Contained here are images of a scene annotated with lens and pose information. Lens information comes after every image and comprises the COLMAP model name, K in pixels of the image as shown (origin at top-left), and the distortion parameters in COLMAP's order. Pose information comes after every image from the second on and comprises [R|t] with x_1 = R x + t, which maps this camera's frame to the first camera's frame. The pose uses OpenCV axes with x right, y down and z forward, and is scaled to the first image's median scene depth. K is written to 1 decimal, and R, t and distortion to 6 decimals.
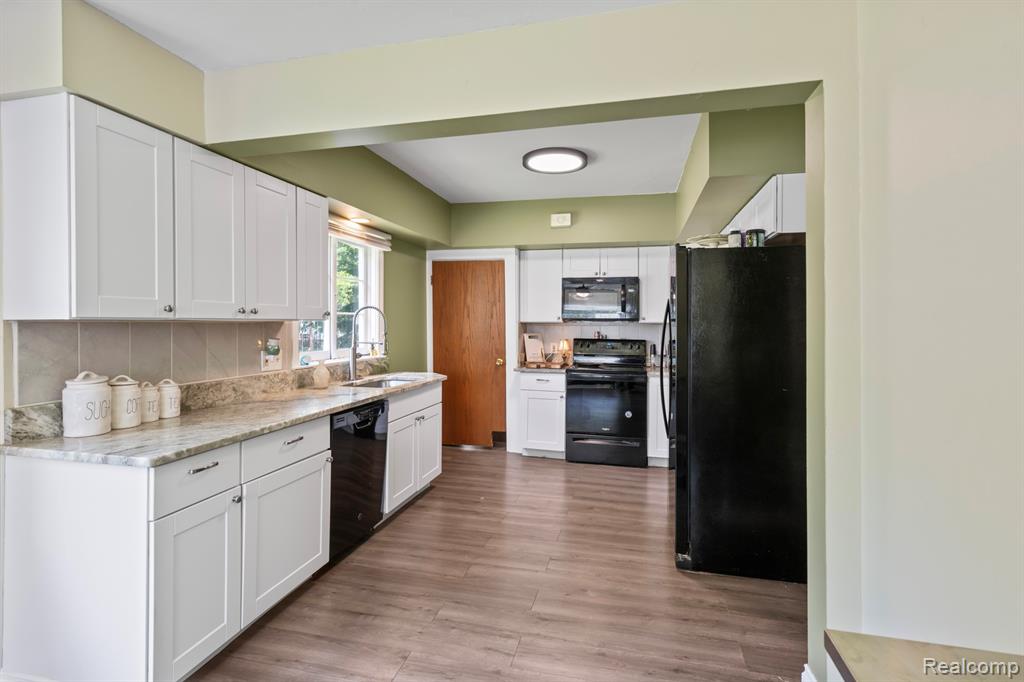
lens RADIAL K [[496.6, 0, 513.8], [0, 496.6, 323.4], [0, 0, 1]] dist [0.001900, 0.000802]
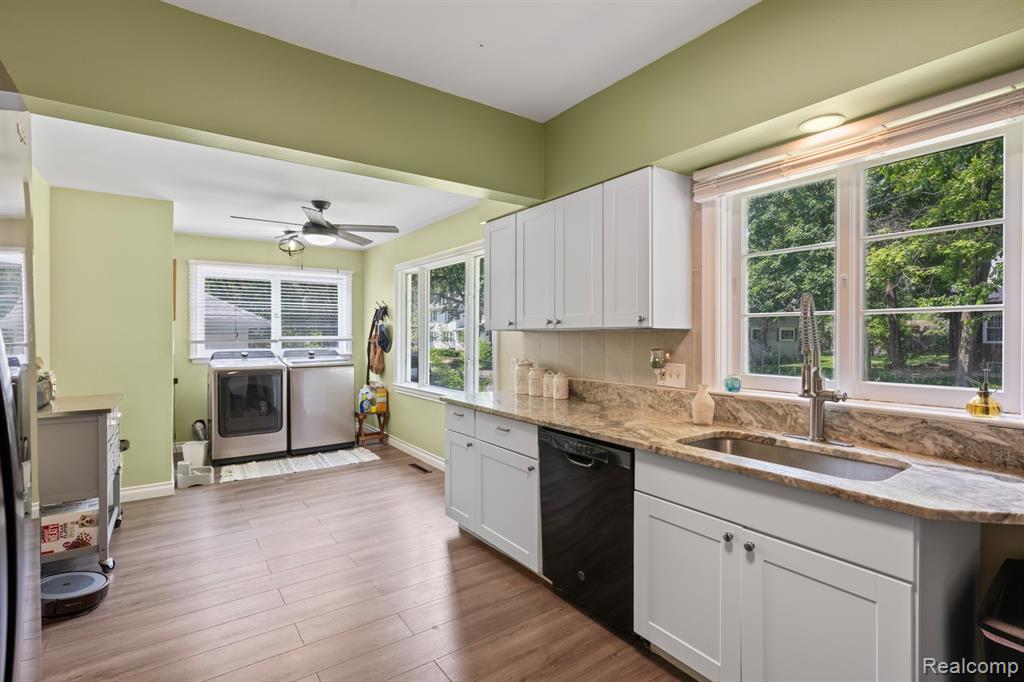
lens RADIAL K [[492.1, 0, 513.9], [0, 492.1, 338.5], [0, 0, 1]] dist [0.000376, 0.000520]
pose [[-0.659109, 0.006733, -0.752017, 0.356429], [0.001008, 0.999967, 0.008069, 0.004301], [0.752047, 0.004561, -0.659094, 1.465479]]
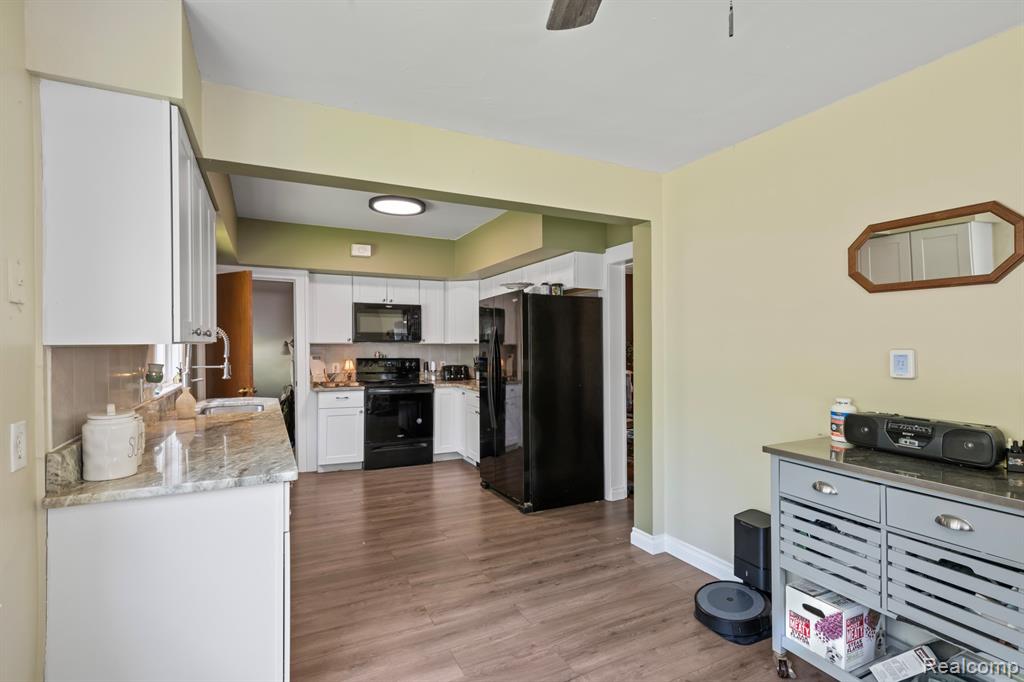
lens RADIAL K [[489.7, 0, 515.9], [0, 489.7, 342.5], [0, 0, 1]] dist [-0.000722, 0.000119]
pose [[0.761401, -0.002278, 0.648277, -0.592560], [0.003224, 0.999995, -0.000272, -0.005815], [-0.648273, 0.002297, 0.761404, -0.072425]]
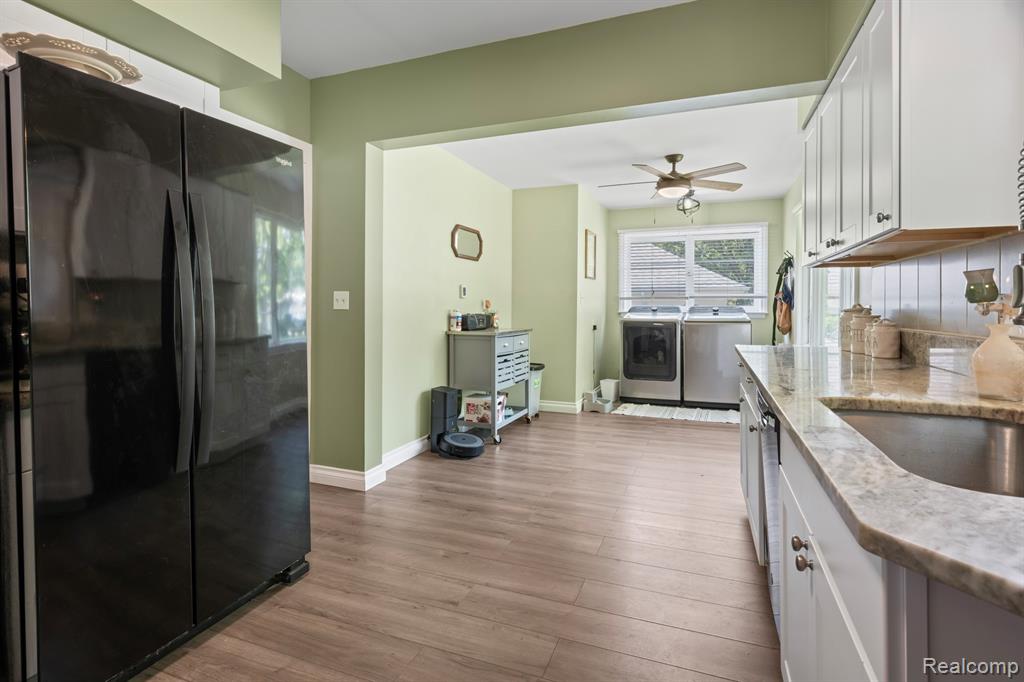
lens RADIAL K [[503.9, 0, 512.1], [0, 503.9, 305.9], [0, 0, 1]] dist [0.000325, 0.001356]
pose [[-0.990568, -0.004333, 0.136954, -0.089400], [-0.004567, 0.999989, -0.001391, 0.073733], [-0.136946, -0.002003, -0.990576, 1.665688]]
